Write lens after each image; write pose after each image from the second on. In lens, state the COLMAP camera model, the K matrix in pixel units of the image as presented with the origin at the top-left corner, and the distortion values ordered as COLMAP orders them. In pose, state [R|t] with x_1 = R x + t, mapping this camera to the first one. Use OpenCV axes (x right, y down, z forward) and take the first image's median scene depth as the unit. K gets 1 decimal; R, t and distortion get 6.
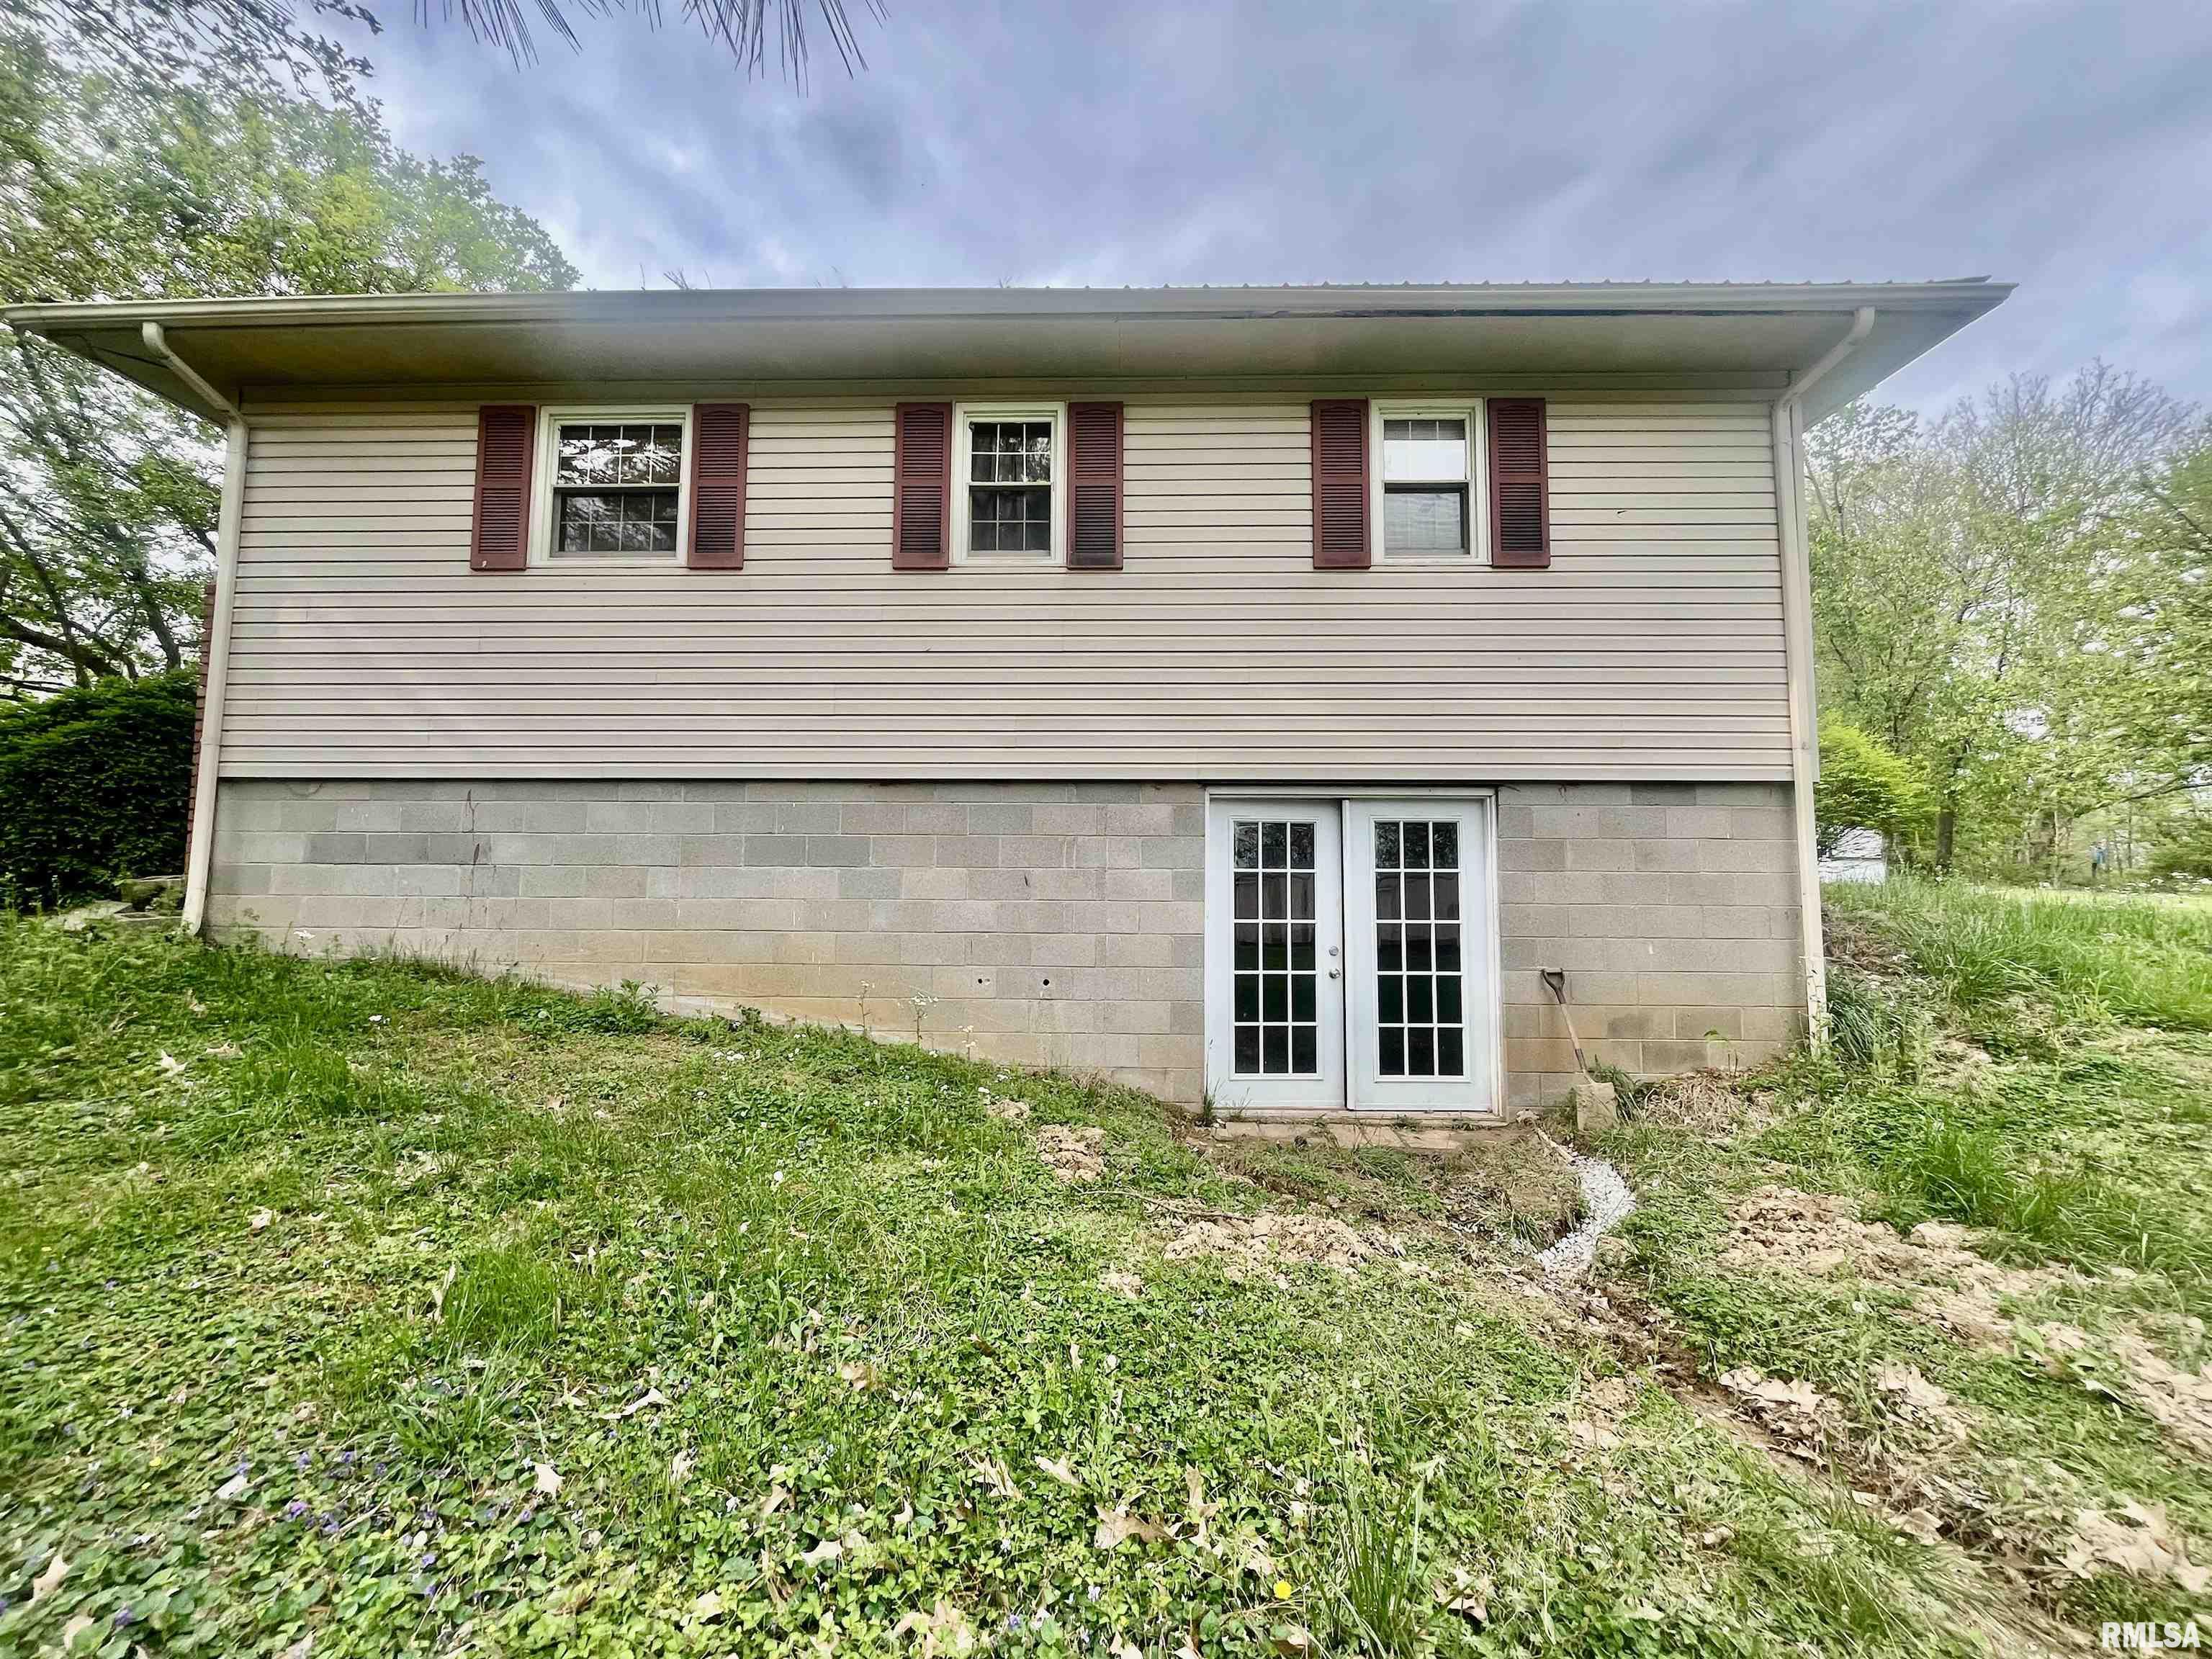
lens RADIAL K [[891.6, 0, 1100.1], [0, 891.6, 829.0], [0, 0, 1]] dist [-0.002573, -0.000093]
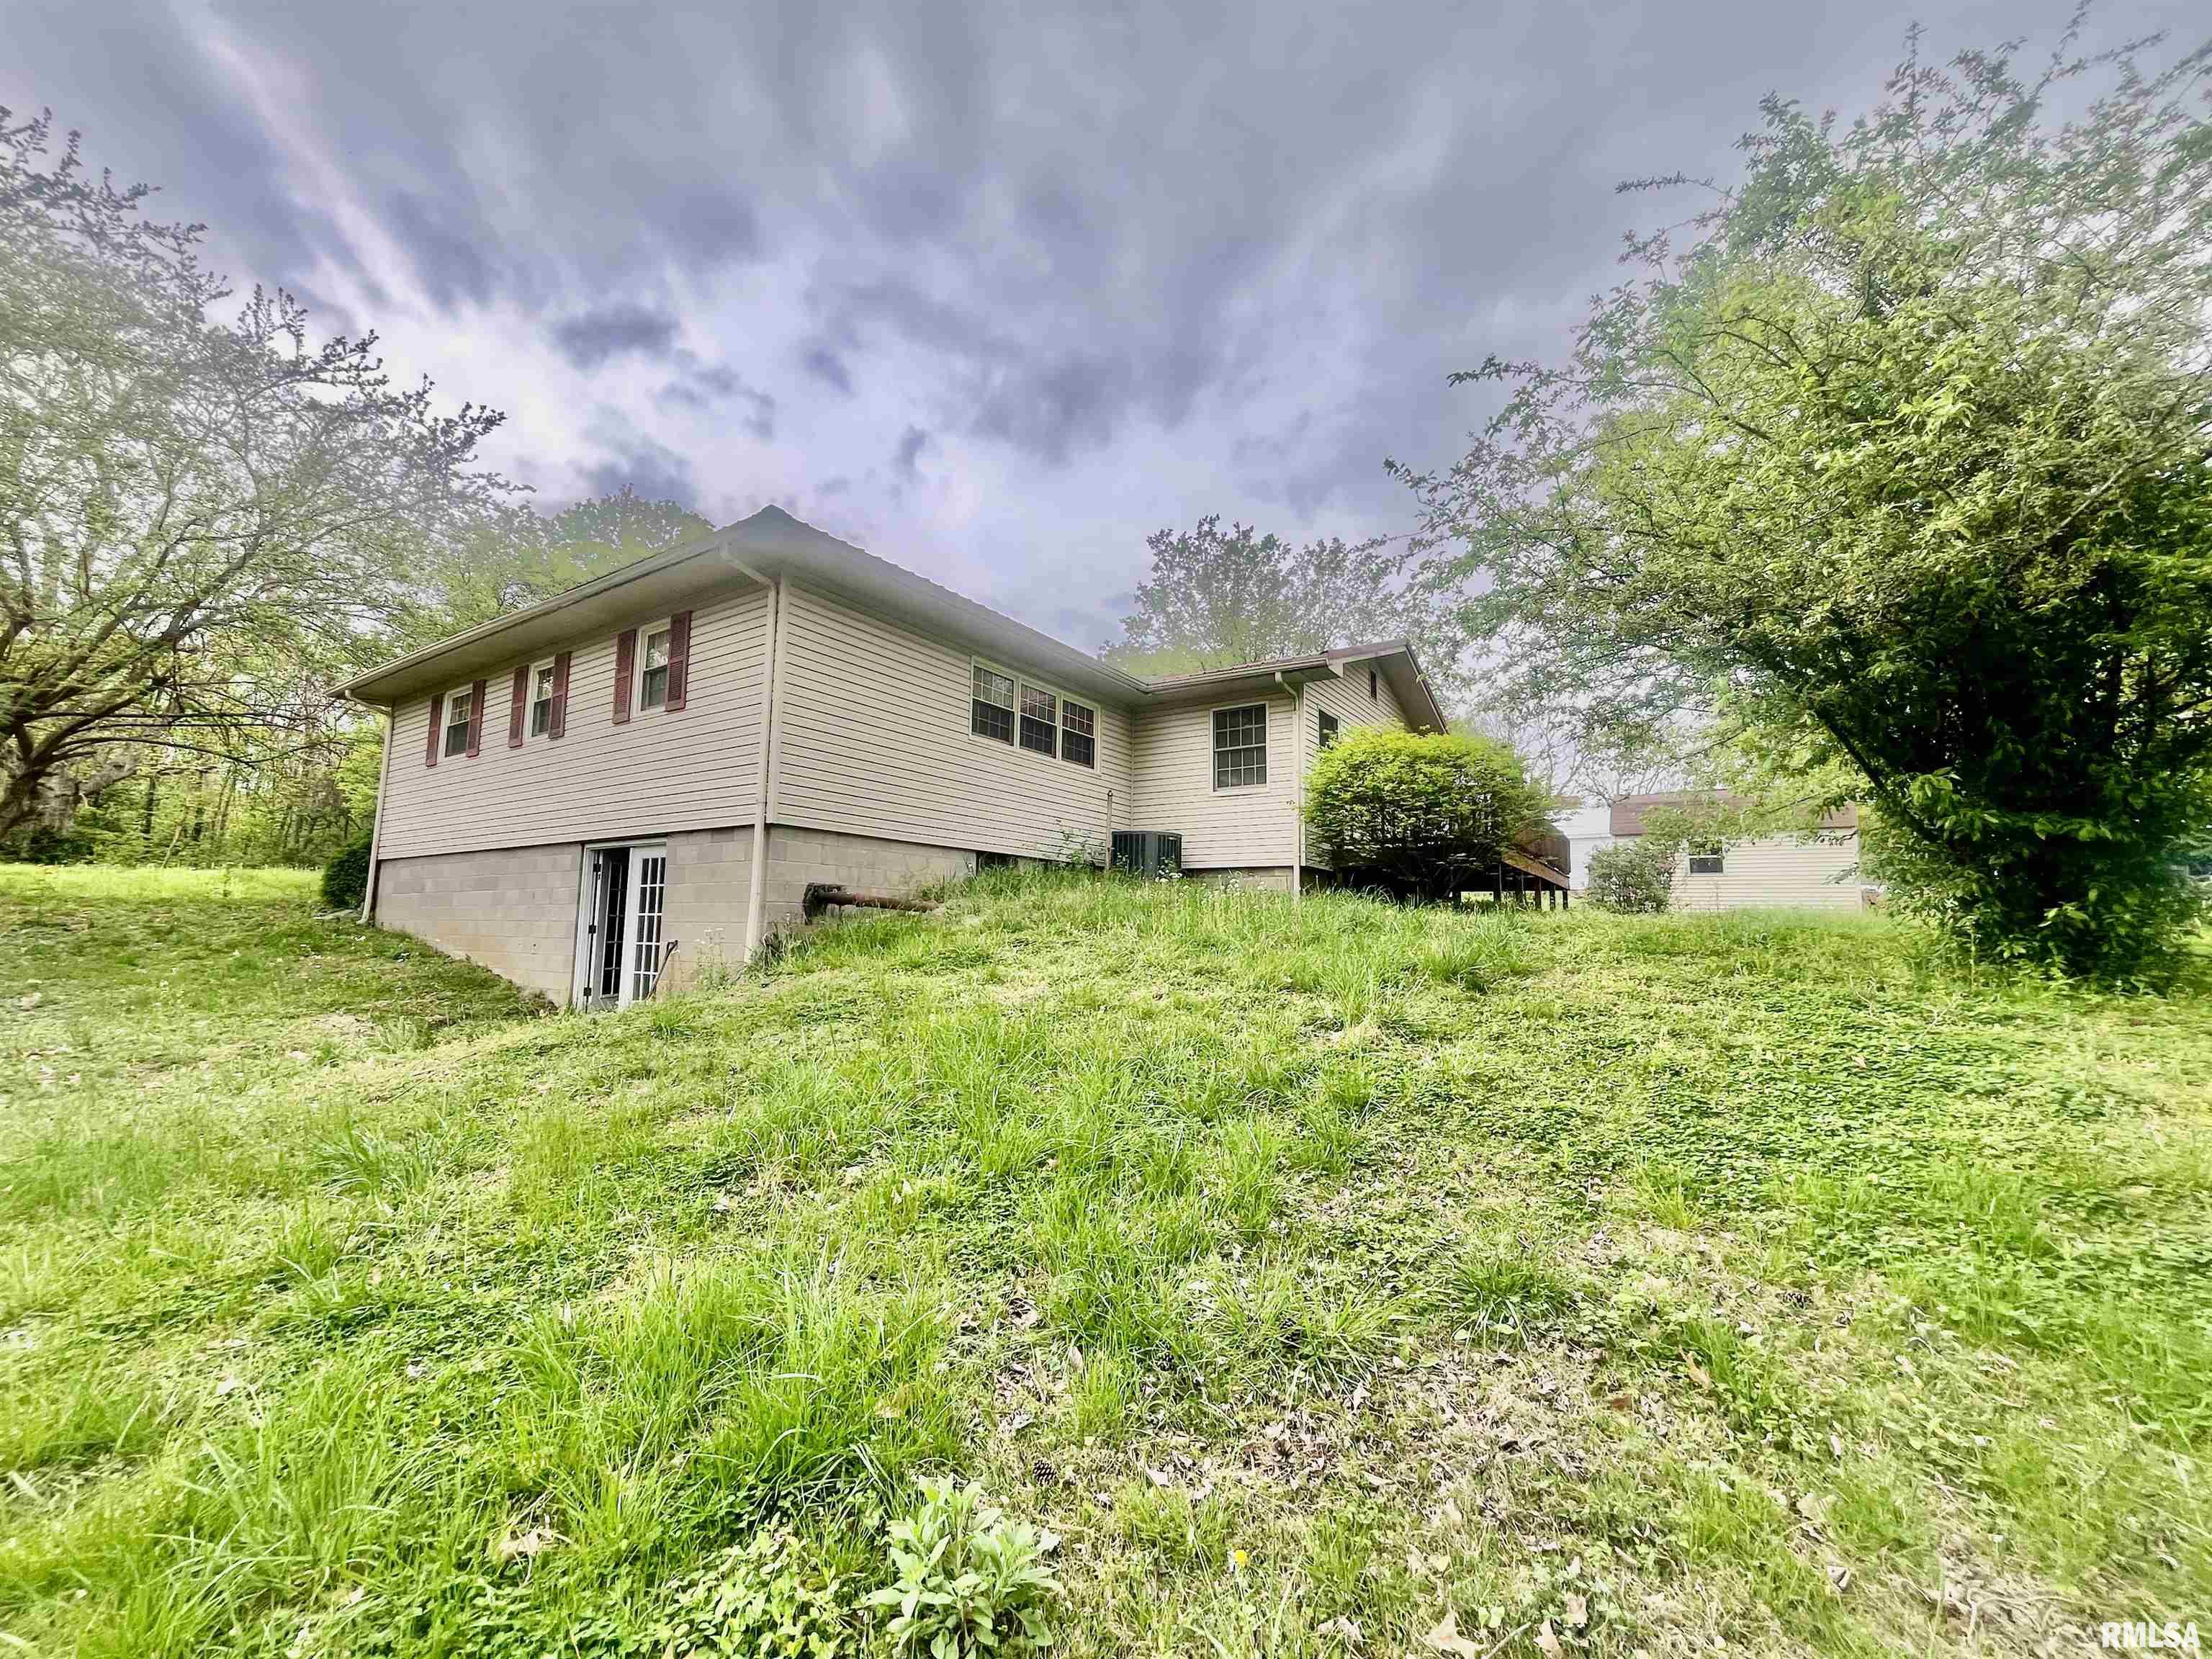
lens RADIAL K [[891.6, 0, 1100.1], [0, 891.6, 829.0], [0, 0, 1]] dist [-0.002573, -0.000093]
pose [[0.840320, -0.055935, -0.539198, 2.106218], [0.063199, 0.997988, -0.005035, -0.000112], [0.538395, -0.029845, 0.842164, -0.042971]]
